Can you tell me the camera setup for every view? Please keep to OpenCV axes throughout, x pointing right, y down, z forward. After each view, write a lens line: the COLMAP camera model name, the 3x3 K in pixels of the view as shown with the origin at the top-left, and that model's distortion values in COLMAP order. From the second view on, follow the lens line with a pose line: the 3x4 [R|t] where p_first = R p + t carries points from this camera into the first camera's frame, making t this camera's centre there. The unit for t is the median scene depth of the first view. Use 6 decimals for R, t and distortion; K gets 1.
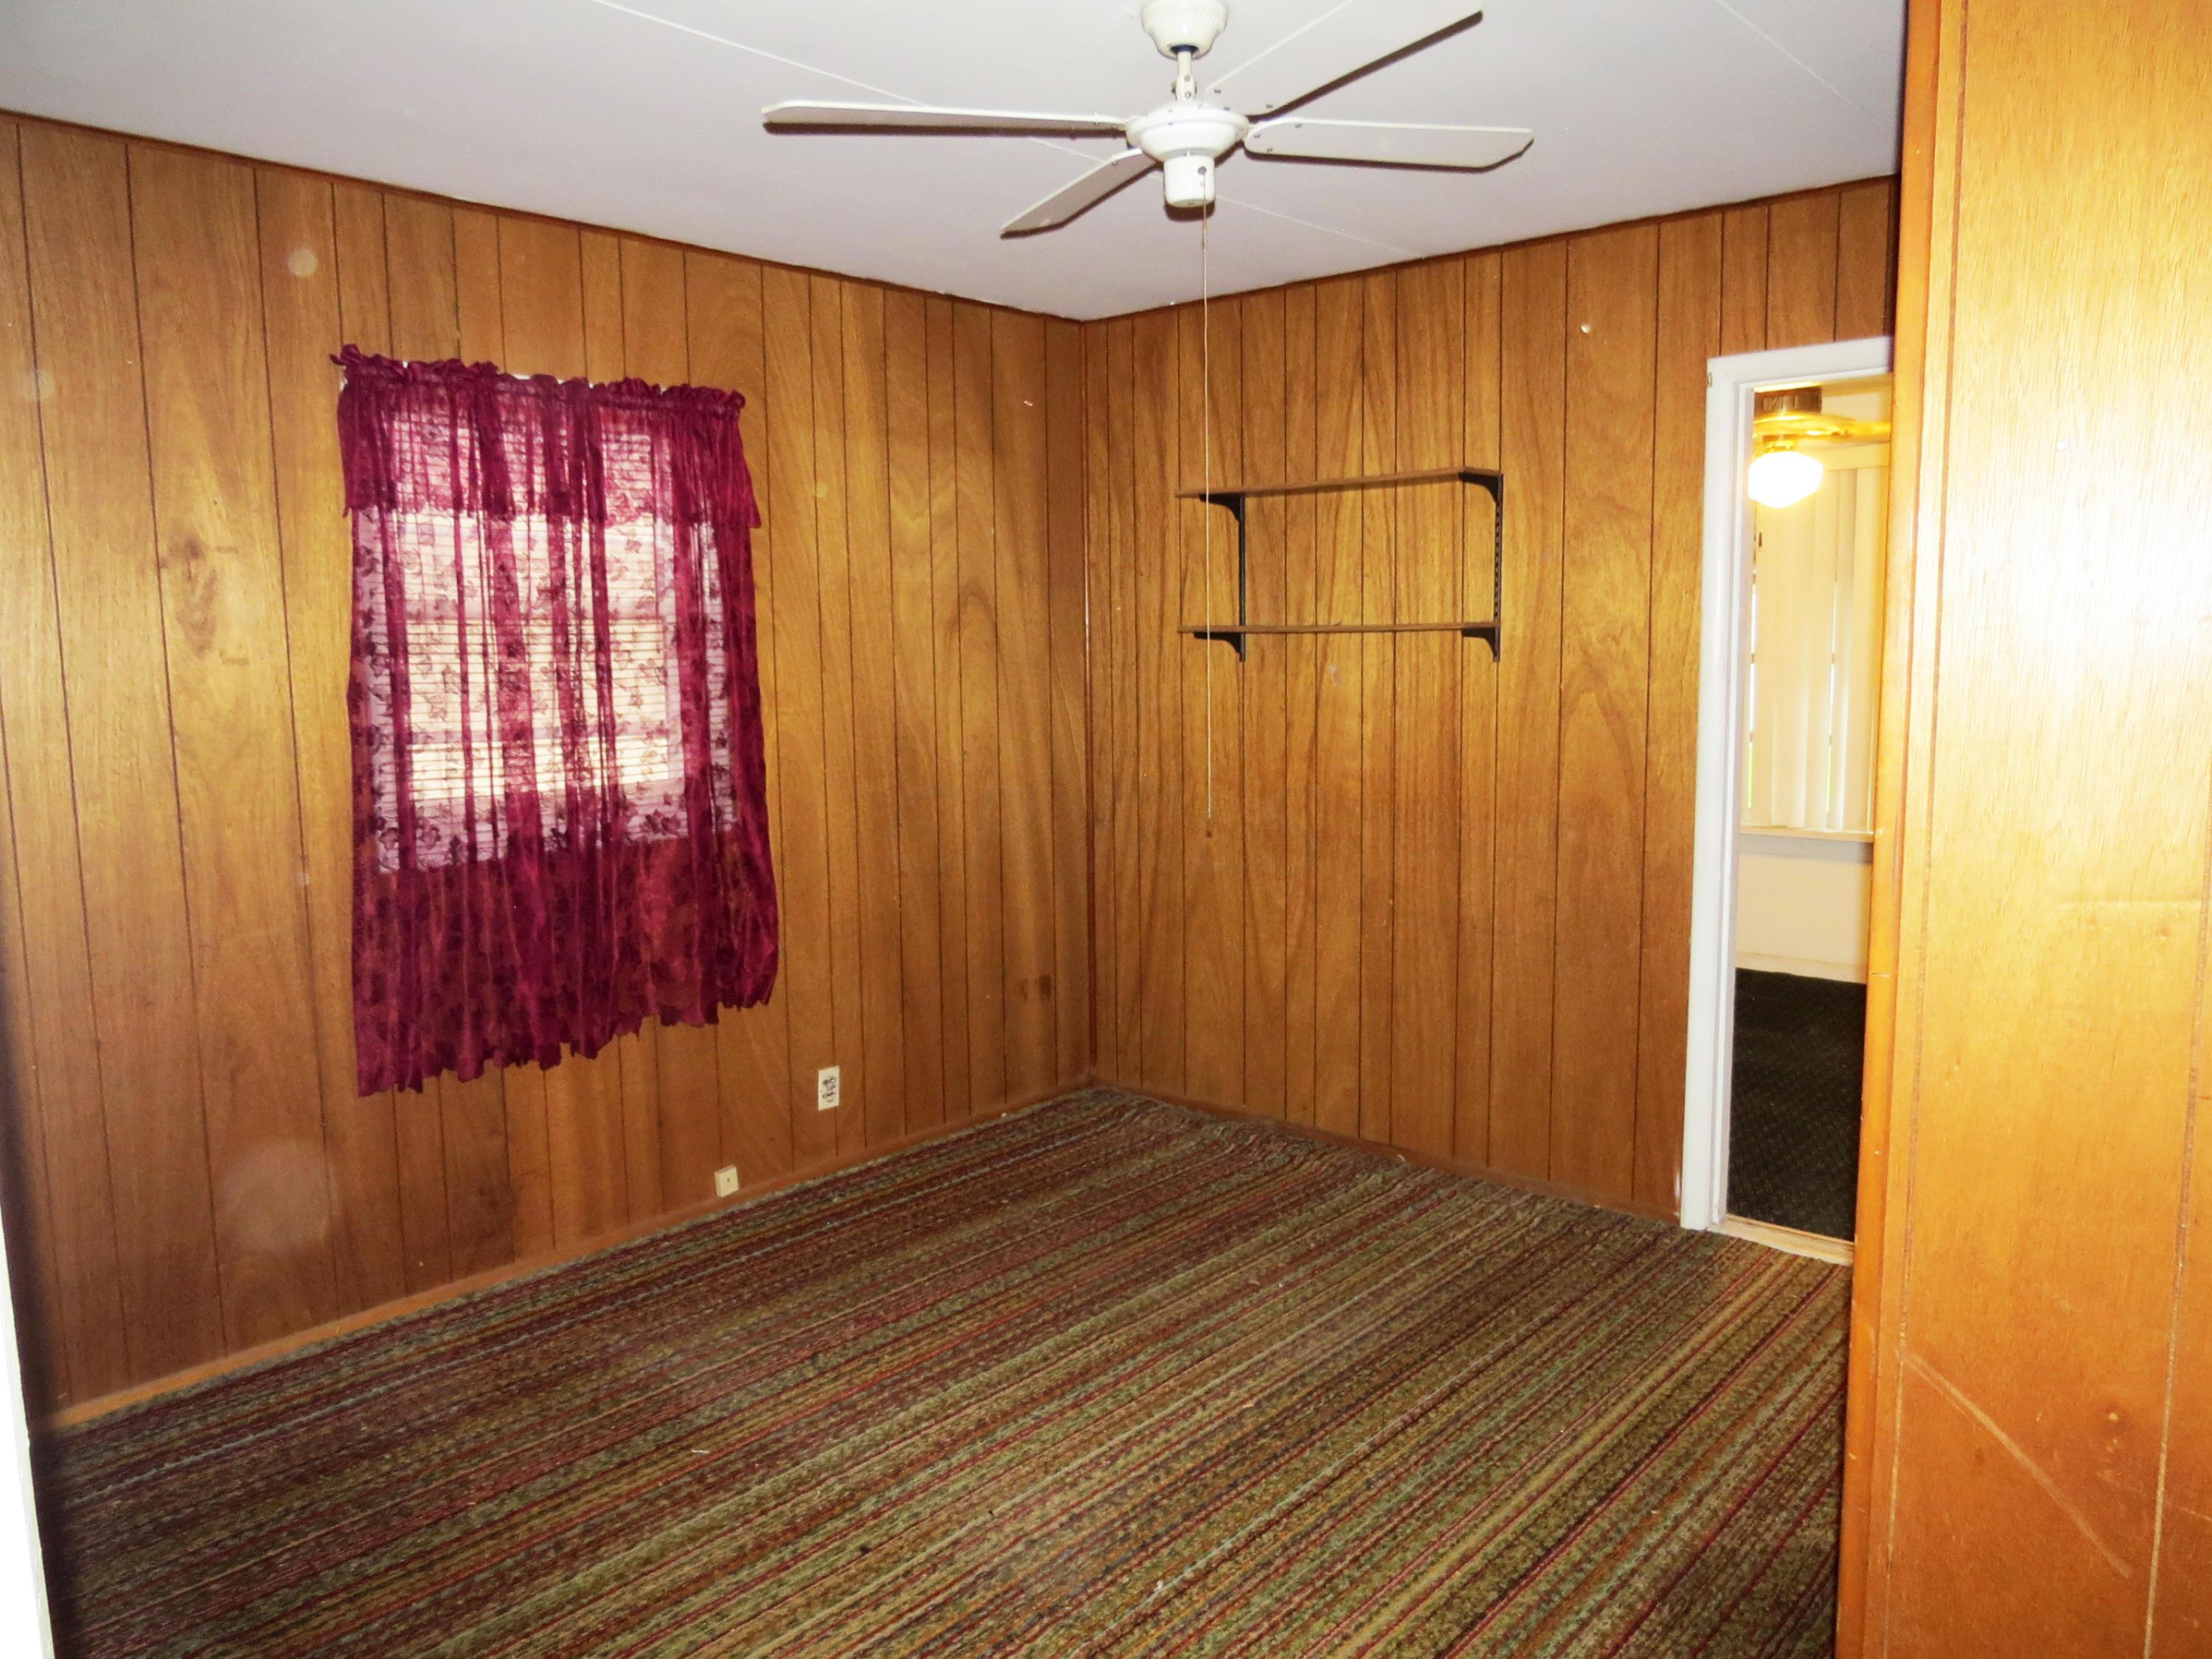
lens RADIAL K [[1565.7, 0, 1103.6], [0, 1565.7, 823.9], [0, 0, 1]] dist [-0.036614, 0.009677]
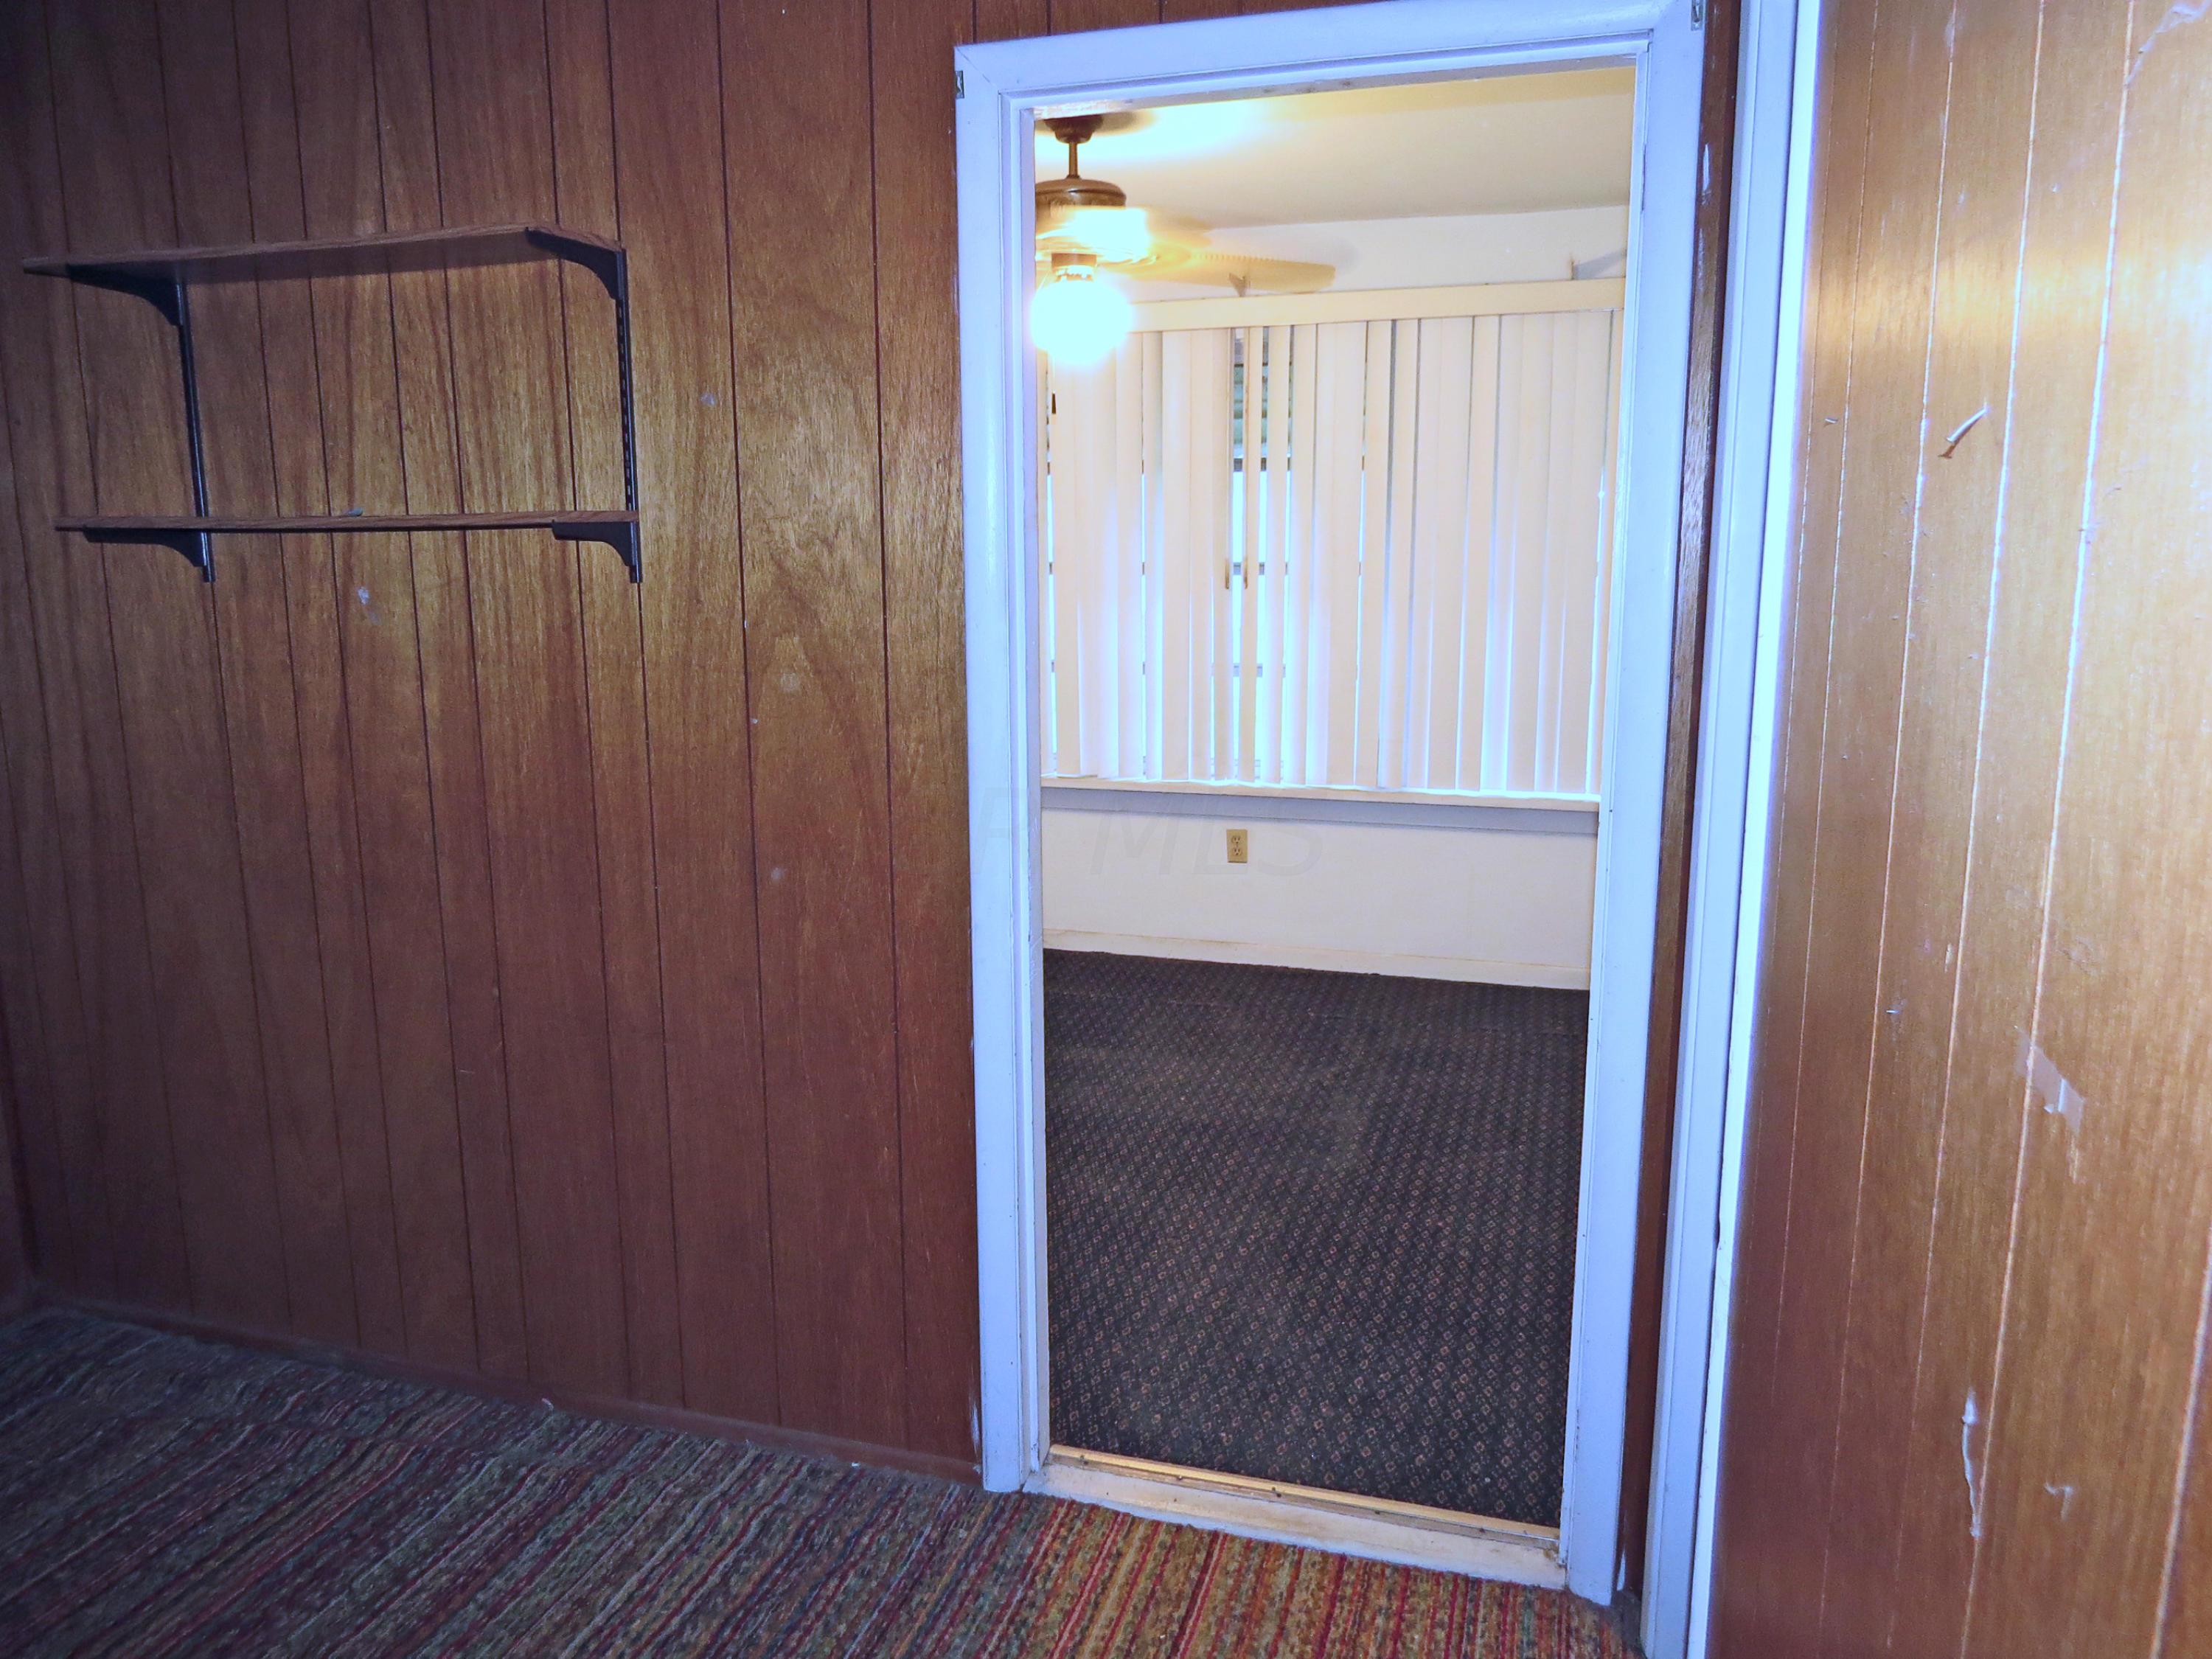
lens RADIAL K [[1565.7, 0, 1119.3], [0, 1565.7, 823.8], [0, 0, 1]] dist [-0.036614, 0.009677]
pose [[0.906201, -0.065936, 0.417674, 0.166265], [0.040292, 0.996738, 0.069932, -0.047511], [-0.420922, -0.046543, 0.905902, 0.396137]]
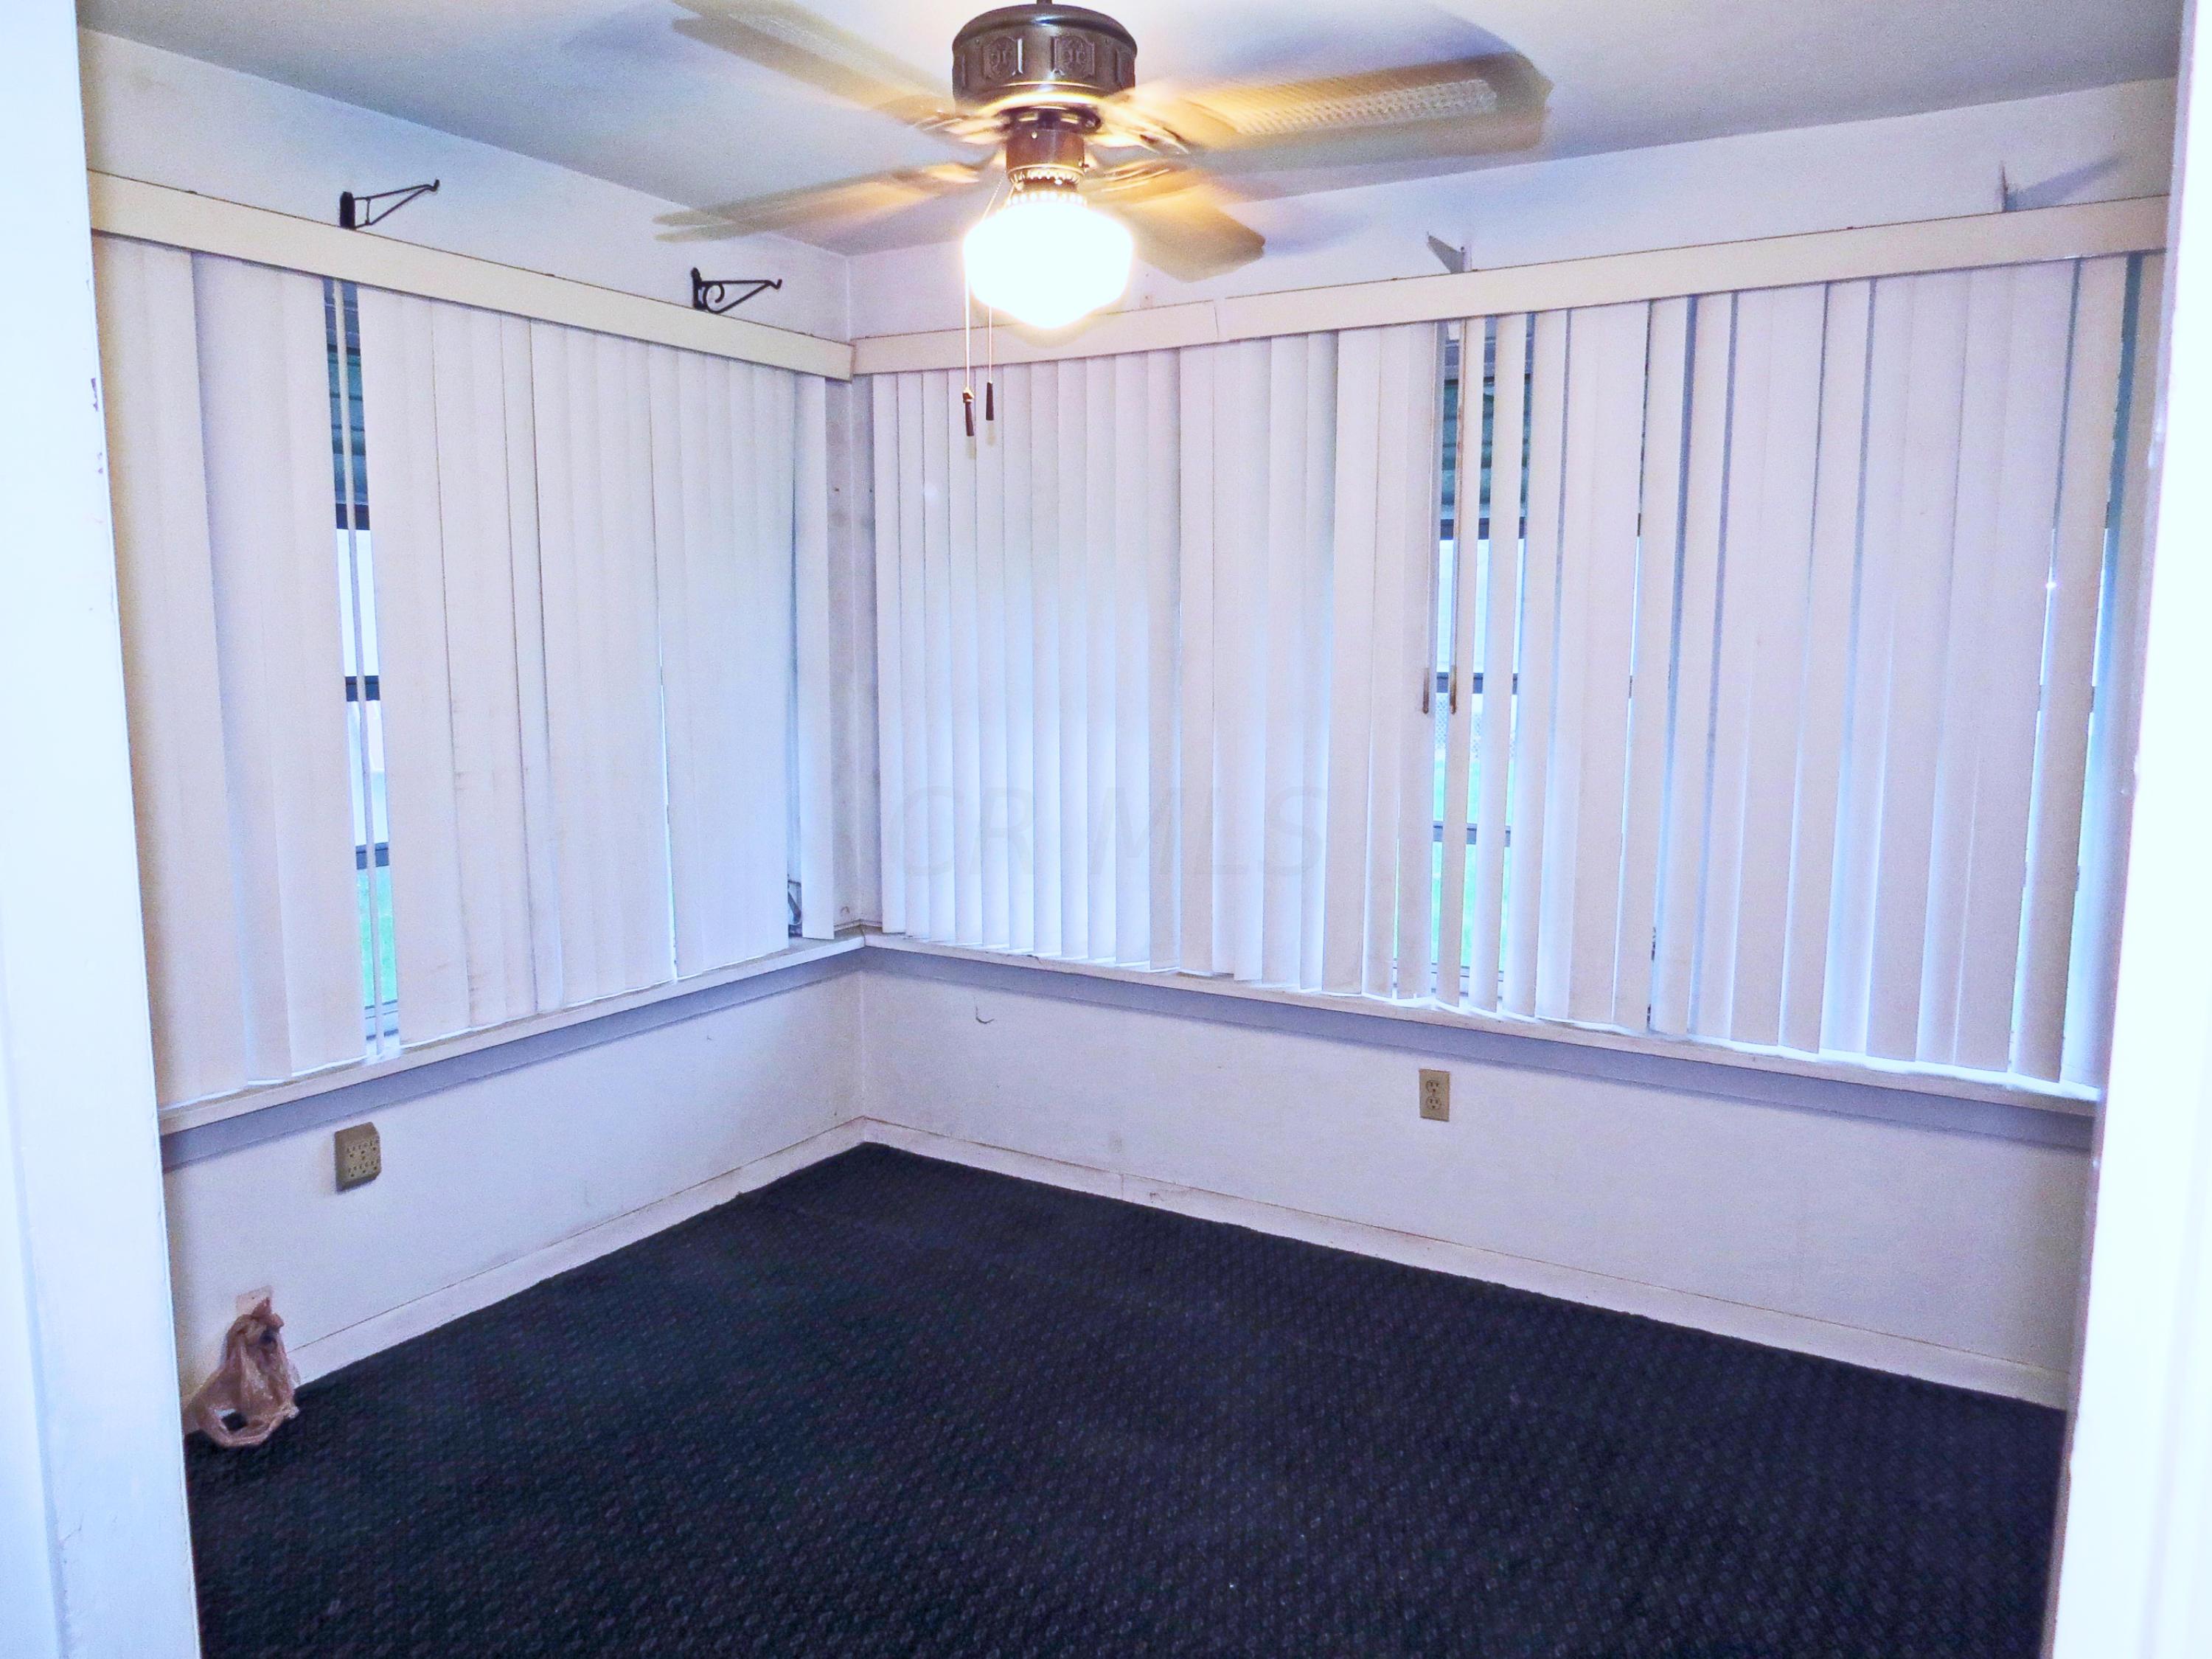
lens RADIAL K [[1565.7, 0, 1090.7], [0, 1565.7, 844.2], [0, 0, 1]] dist [-0.036614, 0.009677]
pose [[0.983509, -0.010385, 0.180561, 0.450146], [0.007432, 0.999827, 0.017023, -0.088891], [-0.180707, -0.015400, 0.983416, 0.712178]]
